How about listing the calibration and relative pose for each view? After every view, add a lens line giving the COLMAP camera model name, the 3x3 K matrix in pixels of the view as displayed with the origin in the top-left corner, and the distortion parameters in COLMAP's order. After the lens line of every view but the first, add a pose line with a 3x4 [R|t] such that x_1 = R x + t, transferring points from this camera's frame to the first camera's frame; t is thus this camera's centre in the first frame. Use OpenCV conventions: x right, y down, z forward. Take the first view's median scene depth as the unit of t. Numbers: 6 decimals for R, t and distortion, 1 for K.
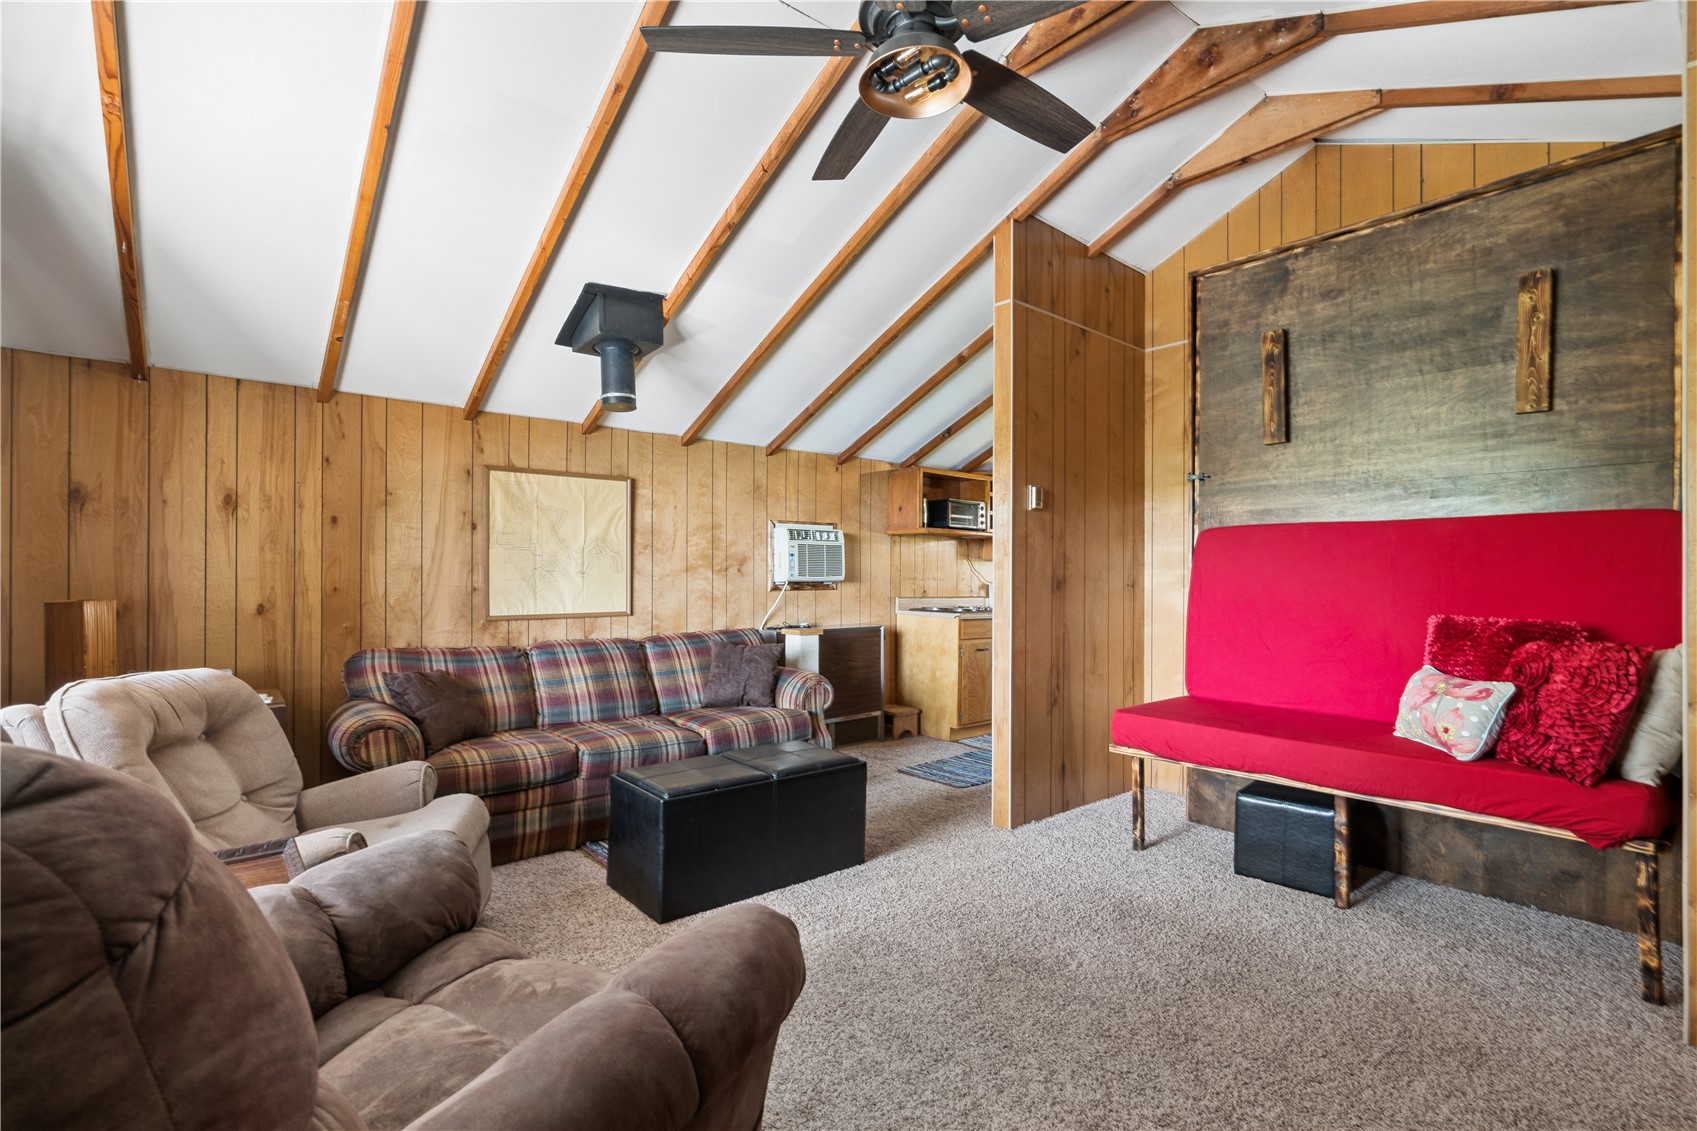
lens RADIAL K [[769.2, 0, 851.2], [0, 769.2, 566.1], [0, 0, 1]] dist [-0.007798, 0.003651]
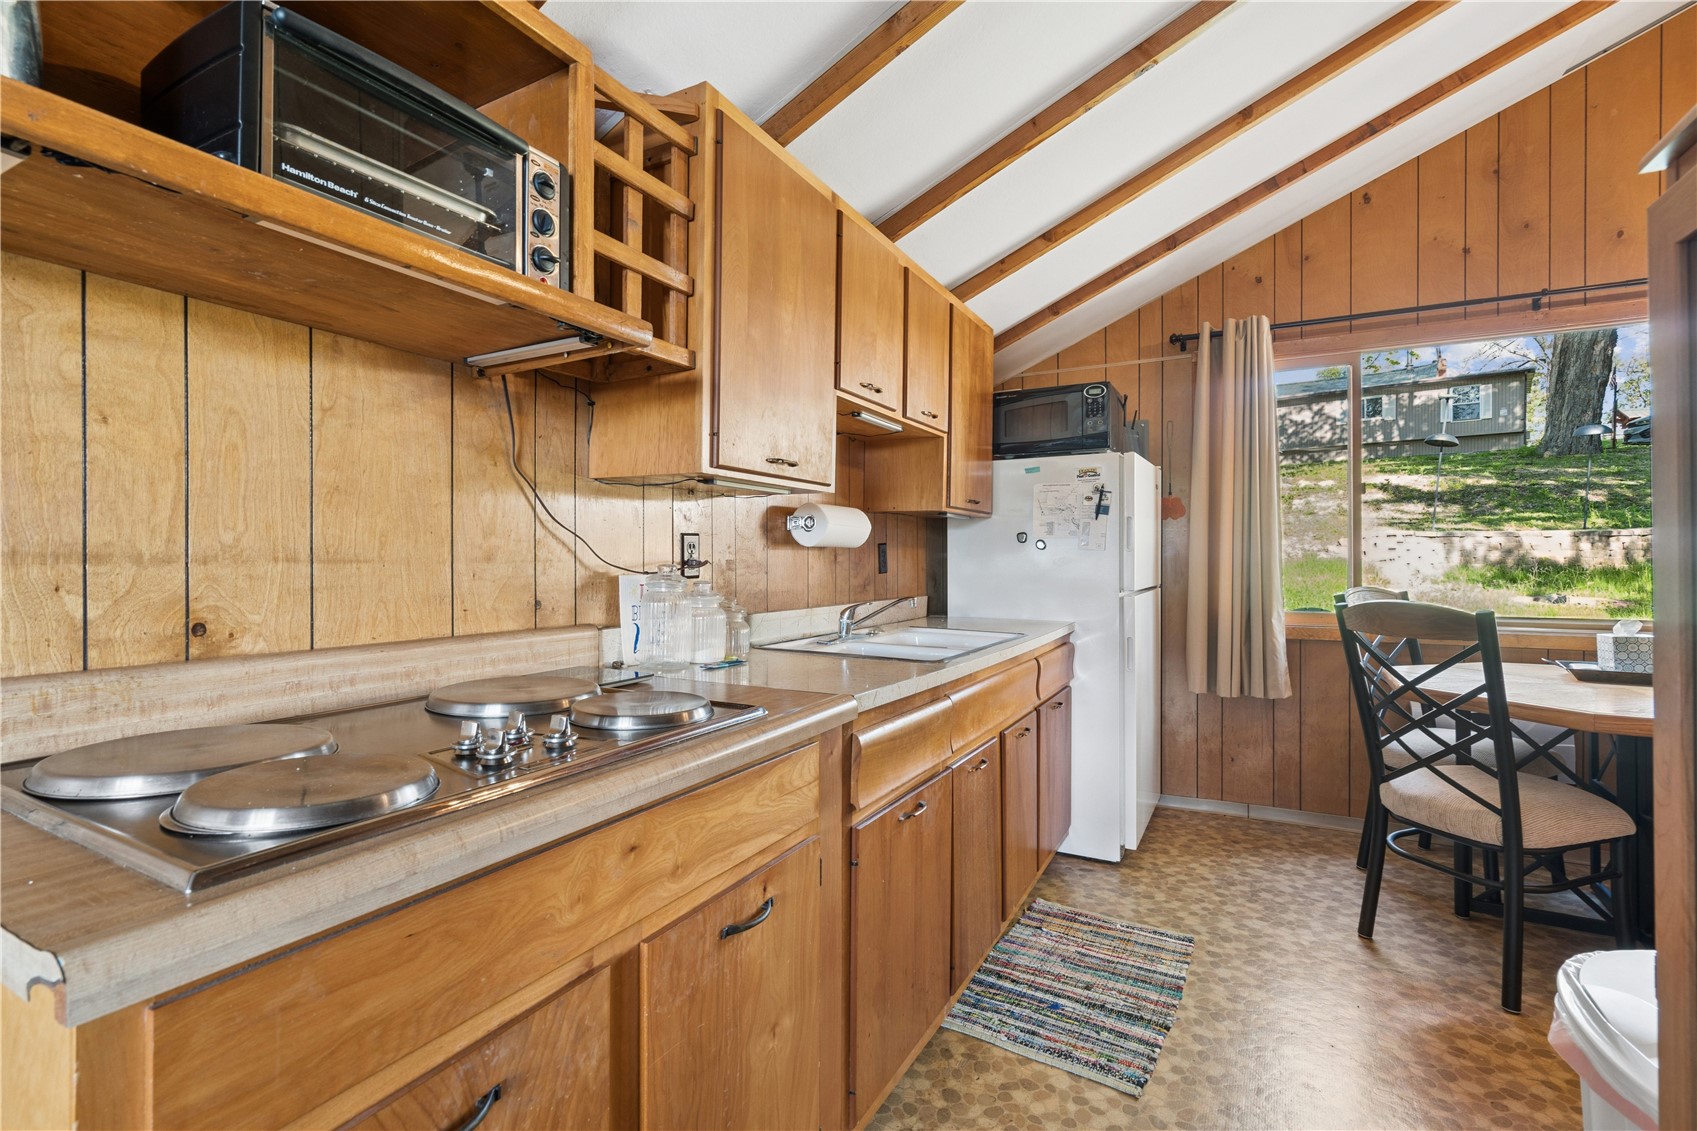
lens RADIAL K [[769.2, 0, 847.9], [0, 769.2, 554.5], [0, 0, 1]] dist [-0.007798, 0.003651]
pose [[0.928515, 0.001048, 0.371295, 0.156522], [-0.002287, 0.999993, 0.002897, 0.014960], [-0.371289, -0.003539, 0.928511, 0.725771]]
